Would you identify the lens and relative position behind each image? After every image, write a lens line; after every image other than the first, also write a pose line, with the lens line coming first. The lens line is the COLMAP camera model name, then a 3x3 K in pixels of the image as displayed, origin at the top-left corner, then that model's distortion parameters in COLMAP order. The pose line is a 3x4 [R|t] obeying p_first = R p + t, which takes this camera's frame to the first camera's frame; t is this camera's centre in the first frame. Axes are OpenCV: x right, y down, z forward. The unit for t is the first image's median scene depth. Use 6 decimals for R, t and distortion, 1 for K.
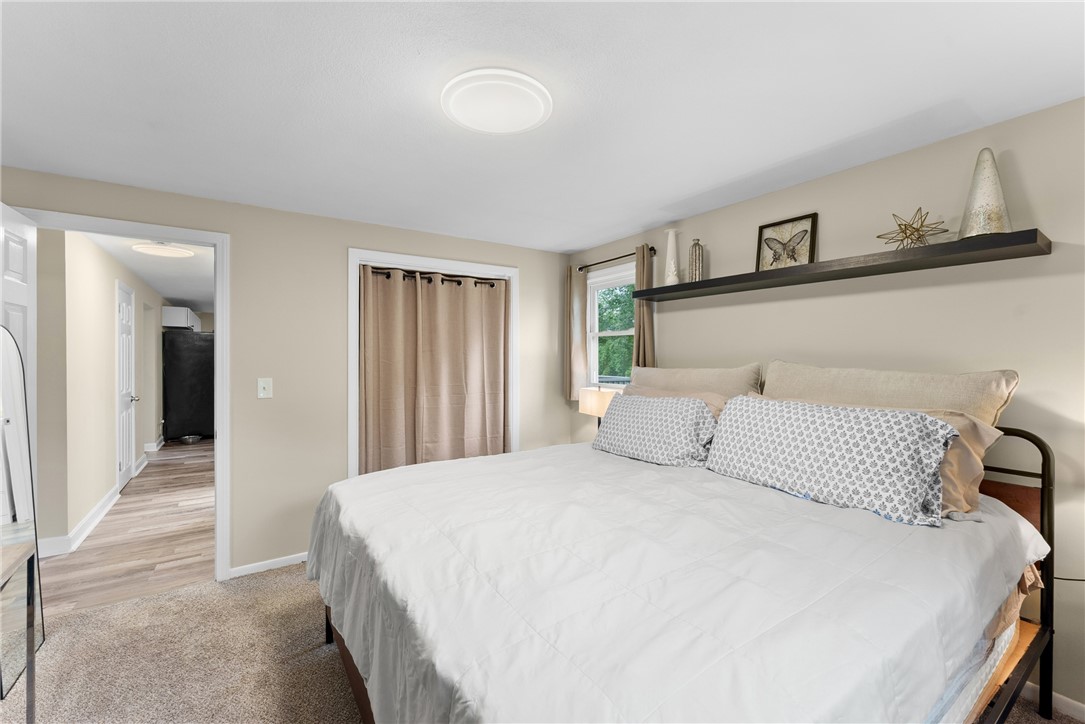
lens RADIAL K [[443.1, 0, 539.8], [0, 443.1, 362.3], [0, 0, 1]] dist [0.000415, 0.000032]
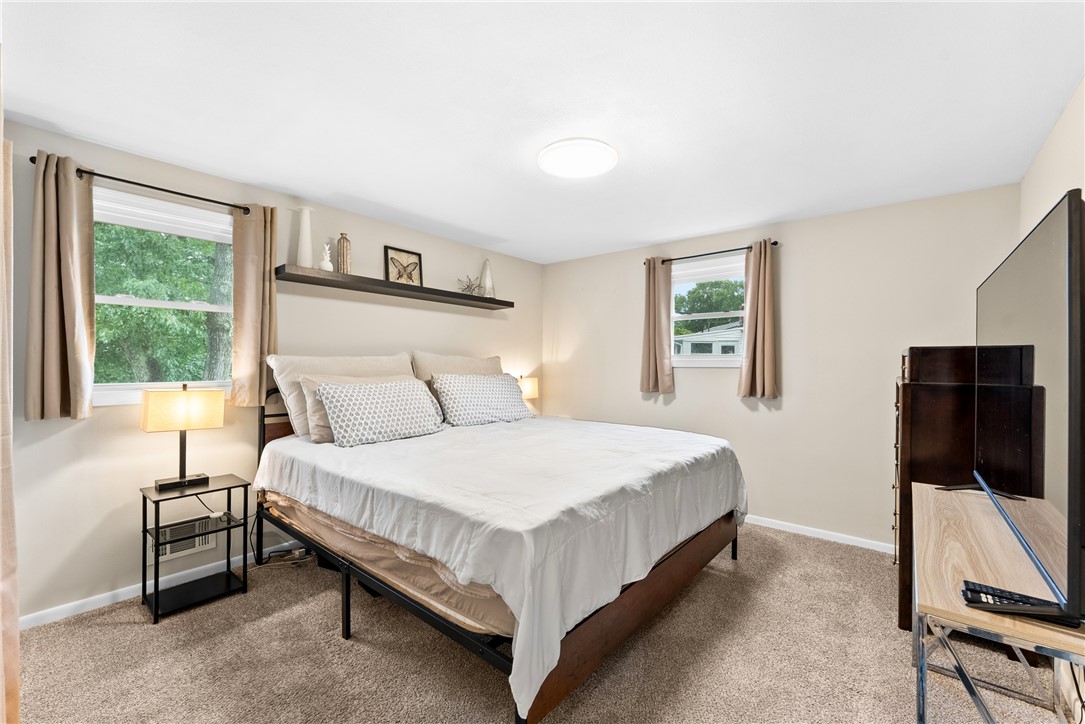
lens RADIAL K [[443.1, 0, 542.9], [0, 443.1, 360.5], [0, 0, 1]] dist [0.000415, 0.000032]
pose [[-0.268931, -0.005355, 0.963145, -0.909273], [-0.001838, 0.999986, 0.005047, 0.020518], [-0.963158, -0.000413, -0.268937, 0.948416]]
